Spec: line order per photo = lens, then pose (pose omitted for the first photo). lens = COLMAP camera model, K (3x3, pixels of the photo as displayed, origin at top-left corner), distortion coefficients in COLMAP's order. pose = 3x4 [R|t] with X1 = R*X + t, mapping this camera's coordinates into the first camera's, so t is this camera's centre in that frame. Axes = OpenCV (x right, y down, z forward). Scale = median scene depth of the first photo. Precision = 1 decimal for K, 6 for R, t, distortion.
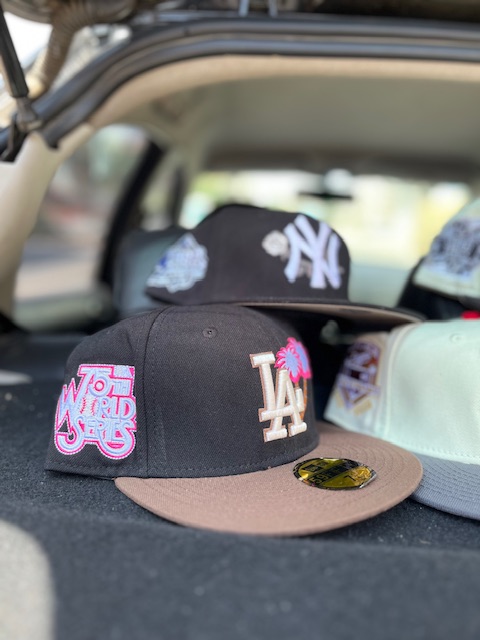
lens RADIAL K [[495.6, 0, 243.4], [0, 495.6, 321.0], [0, 0, 1]] dist [0.034676, -0.084172]
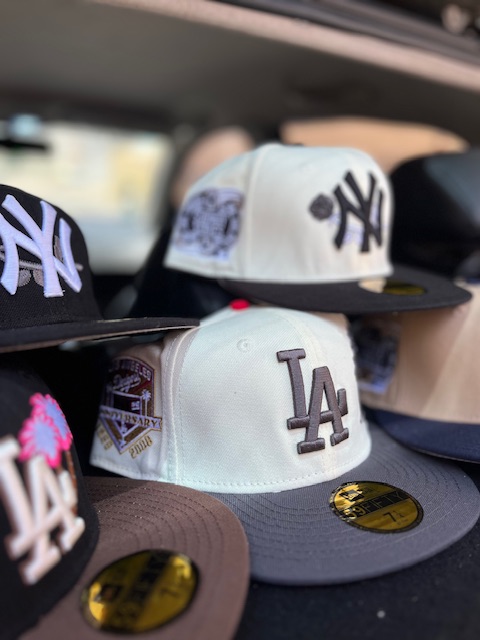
lens RADIAL K [[495.6, 0, 243.4], [0, 495.6, 321.0], [0, 0, 1]] dist [0.034676, -0.084172]
pose [[0.836101, -0.163389, 0.523679, -0.000644], [0.111564, 0.985310, 0.129297, -0.096710], [-0.537112, -0.049682, 0.842047, 0.260229]]
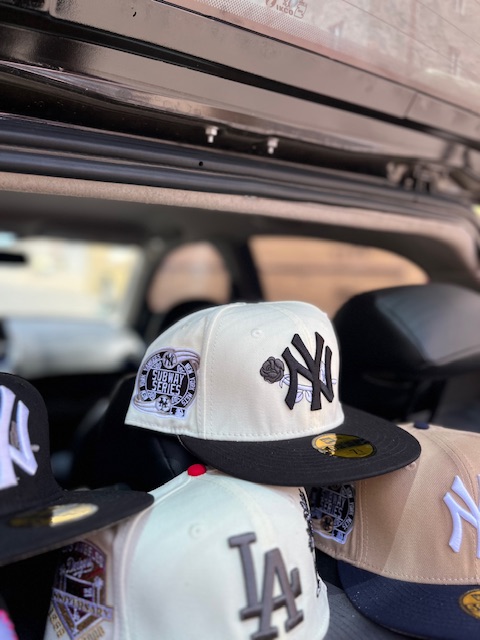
lens RADIAL K [[495.3, 0, 240.0], [0, 495.3, 320.0], [0, 0, 1]] dist [0.028514, -0.079116]
pose [[0.811201, -0.091624, 0.577545, 0.031240], [0.138331, 0.989684, -0.037288, -0.236020], [-0.568171, 0.110140, 0.815507, 0.199583]]
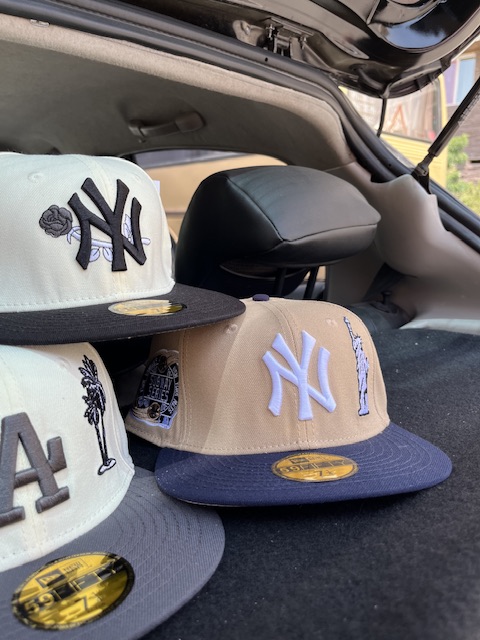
lens RADIAL K [[495.6, 0, 243.4], [0, 495.6, 321.0], [0, 0, 1]] dist [0.034676, -0.084172]
pose [[0.702837, -0.191804, 0.685004, 0.271988], [0.182380, 0.979363, 0.087098, -0.031159], [-0.687573, 0.063715, 0.723314, 0.210228]]
